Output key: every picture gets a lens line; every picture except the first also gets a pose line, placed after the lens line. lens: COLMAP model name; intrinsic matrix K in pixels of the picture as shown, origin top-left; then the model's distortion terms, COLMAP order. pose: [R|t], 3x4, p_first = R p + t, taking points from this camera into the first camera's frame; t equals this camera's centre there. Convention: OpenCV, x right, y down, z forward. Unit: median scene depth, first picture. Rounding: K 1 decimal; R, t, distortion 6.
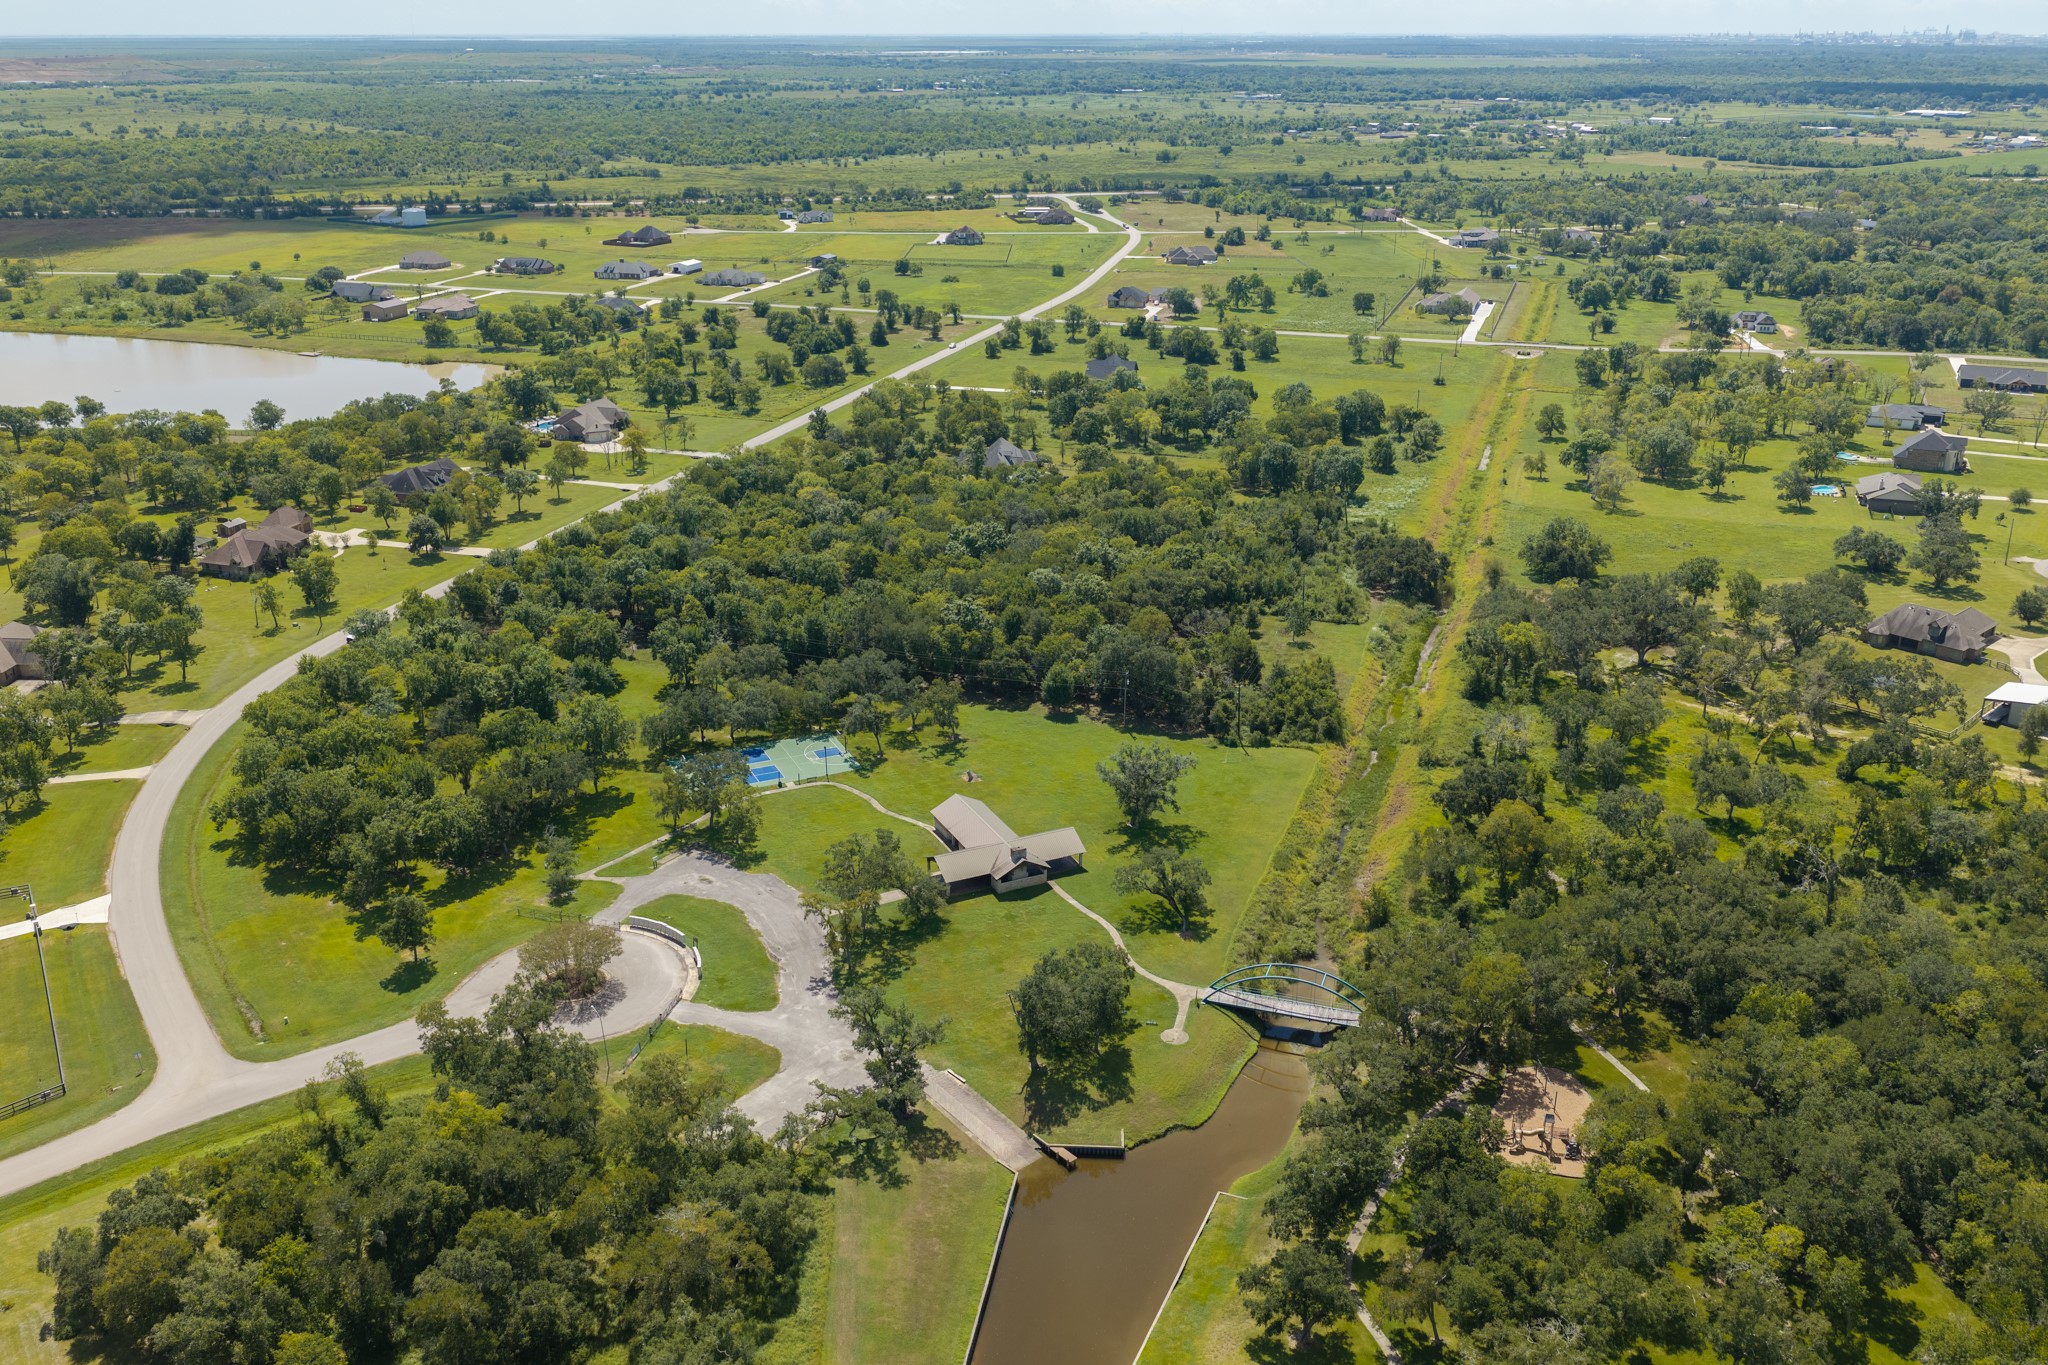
lens RADIAL K [[1688.3, 0, 1030.0], [0, 1688.3, 677.4], [0, 0, 1]] dist [0.013287, -0.027135]
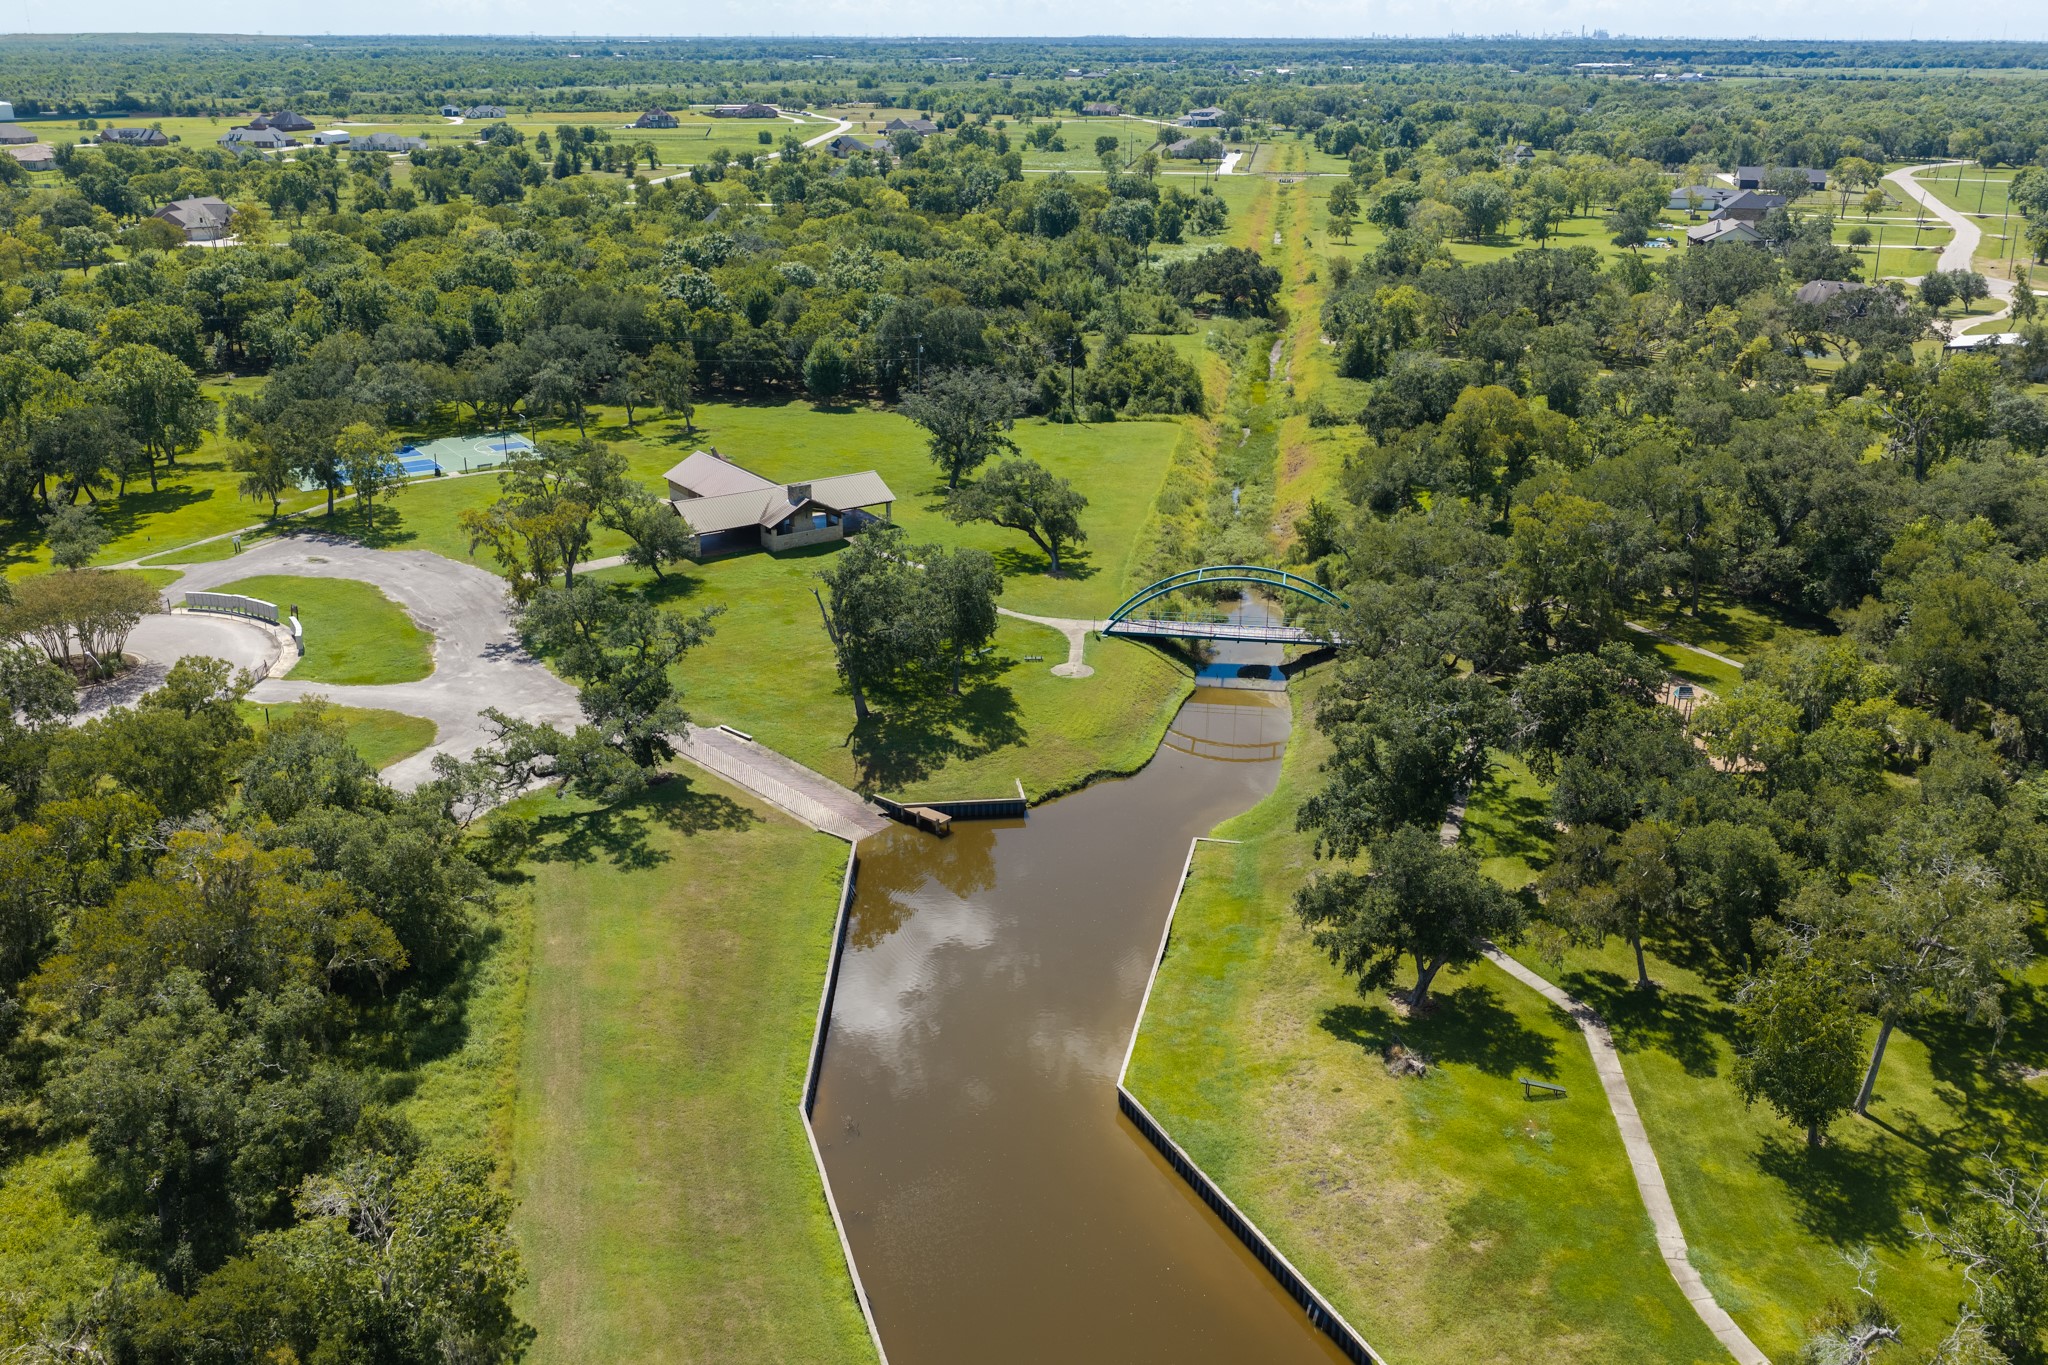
lens RADIAL K [[1688.3, 0, 1027.3], [0, 1688.3, 690.1], [0, 0, 1]] dist [0.013287, -0.027135]
pose [[0.985099, -0.060955, 0.160823, -0.034065], [0.060259, 0.998140, 0.009203, 0.203701], [-0.161084, 0.000625, 0.986940, 0.350143]]
